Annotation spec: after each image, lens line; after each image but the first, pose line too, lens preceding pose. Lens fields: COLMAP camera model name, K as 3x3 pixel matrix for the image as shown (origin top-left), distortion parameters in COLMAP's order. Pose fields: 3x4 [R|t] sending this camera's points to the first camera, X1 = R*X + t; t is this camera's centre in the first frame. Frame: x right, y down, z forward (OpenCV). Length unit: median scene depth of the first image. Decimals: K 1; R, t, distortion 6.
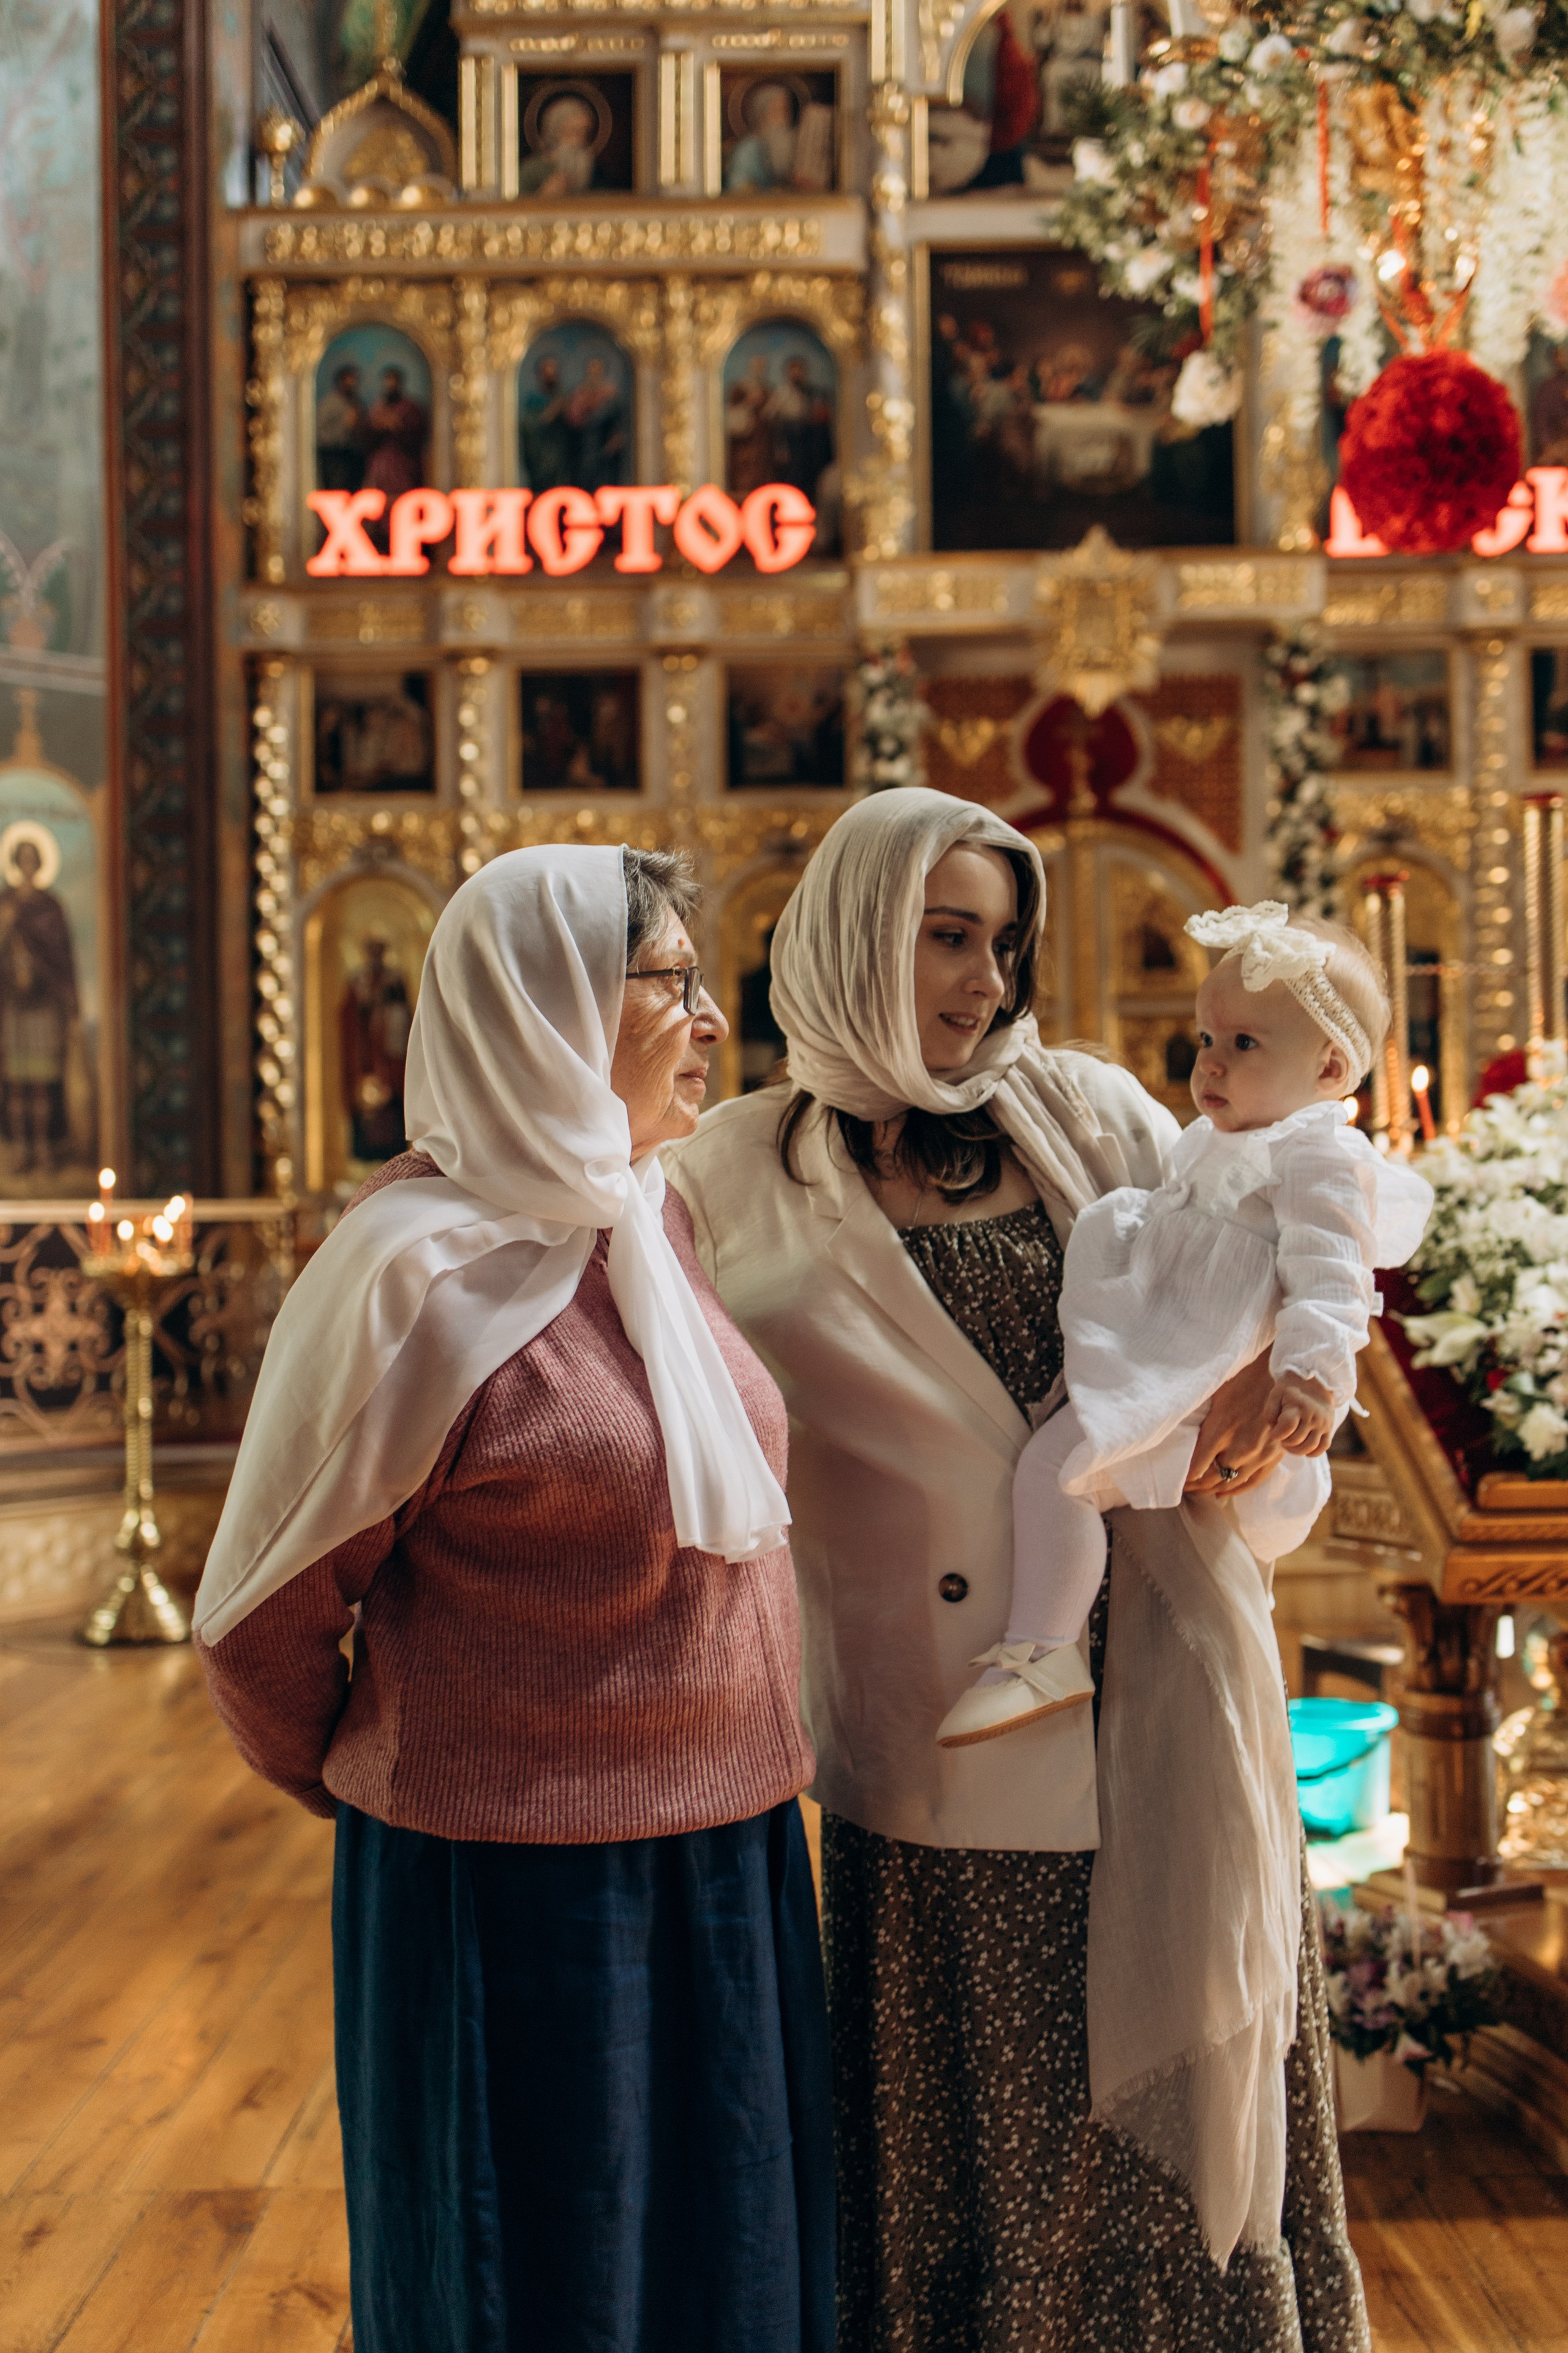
lens RADIAL K [[2582.1, 0, 762.6], [0, 2582.1, 1161.5], [0, 0, 1]] dist [0.028063, 0.000000]
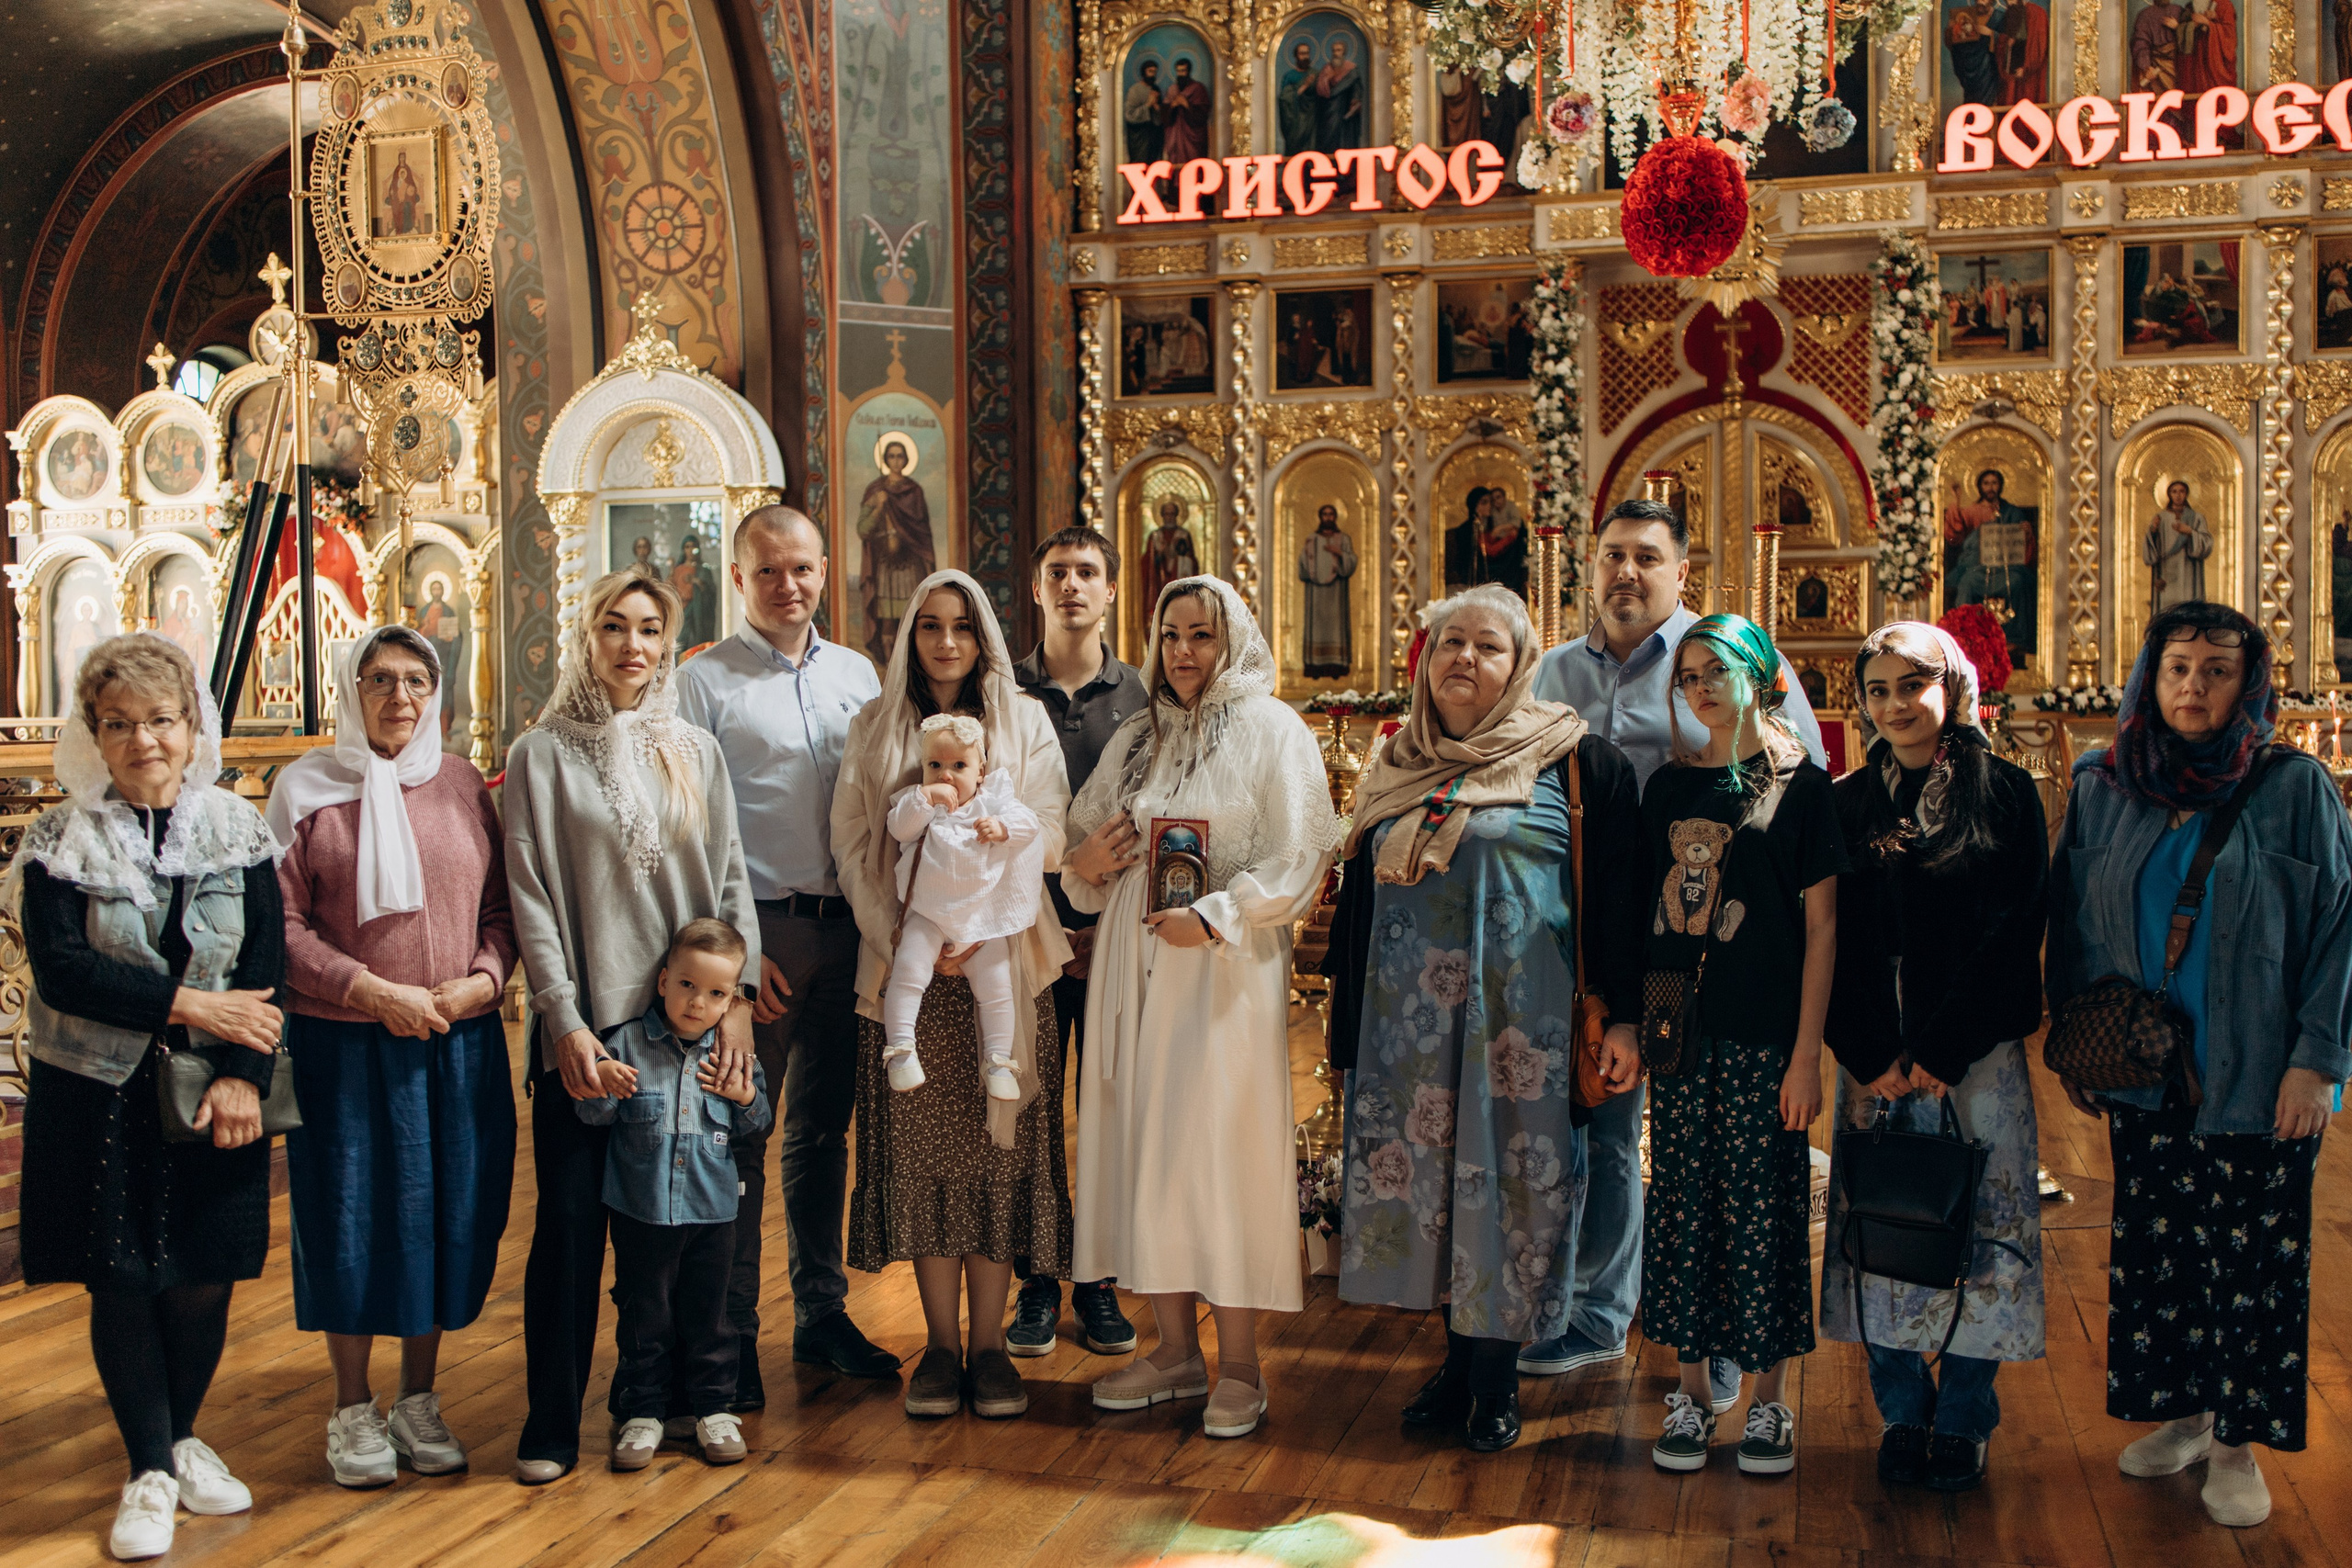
lens RADIAL K [[2429.7, 0, 1130.6], [0, 2429.7, 771.9], [0, 0, 1]] dist [0.017601, 0.000000]
pose [[0.963182, 0.018008, -0.268248, 0.164251], [-0.004025, 0.998608, 0.052589, -0.017389], [0.268821, -0.049573, 0.961913, -0.186511]]
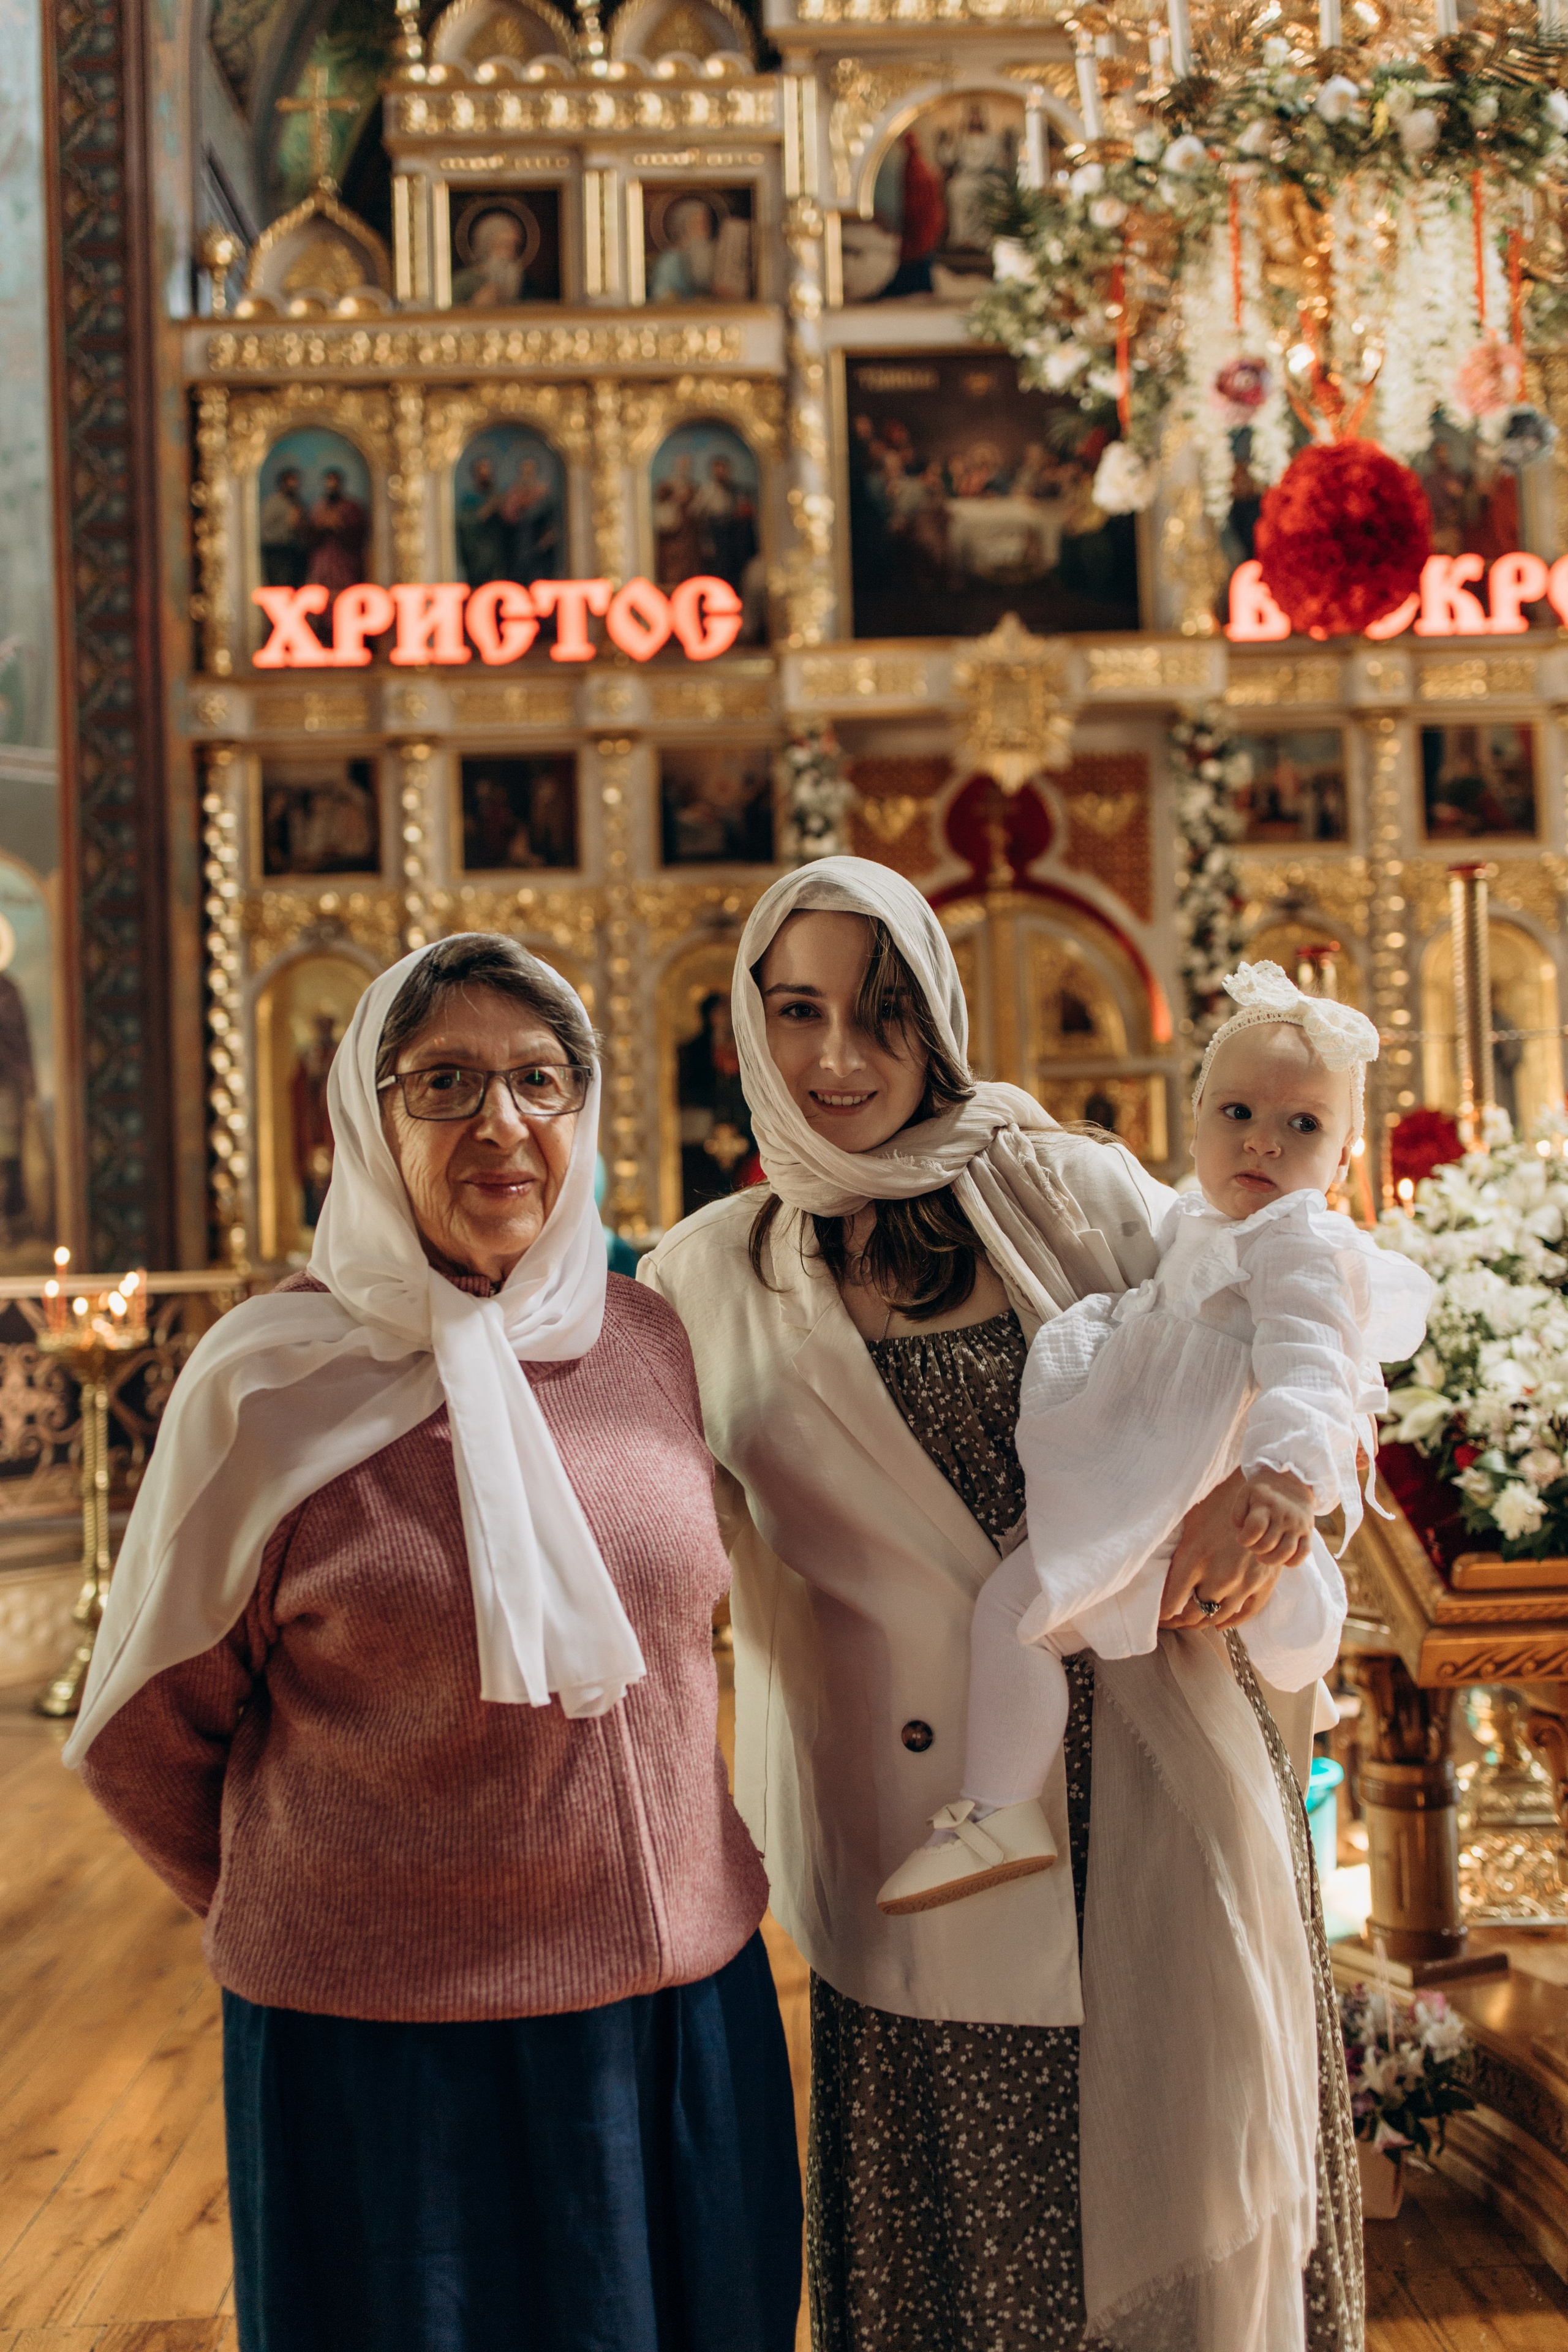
lens RADIAL K [[2429.9, 0, 775.4], [0, 2429.9, 1155.4], [0, 0, 1]] dist [0.017601, 0.000000]
pose [[0.999293, -0.016579, 0.033741, -0.002635], [0.017386, 0.999566, -0.023772, -0.003735], [-0.033333, 0.024342, 0.999148, 0.021197]]
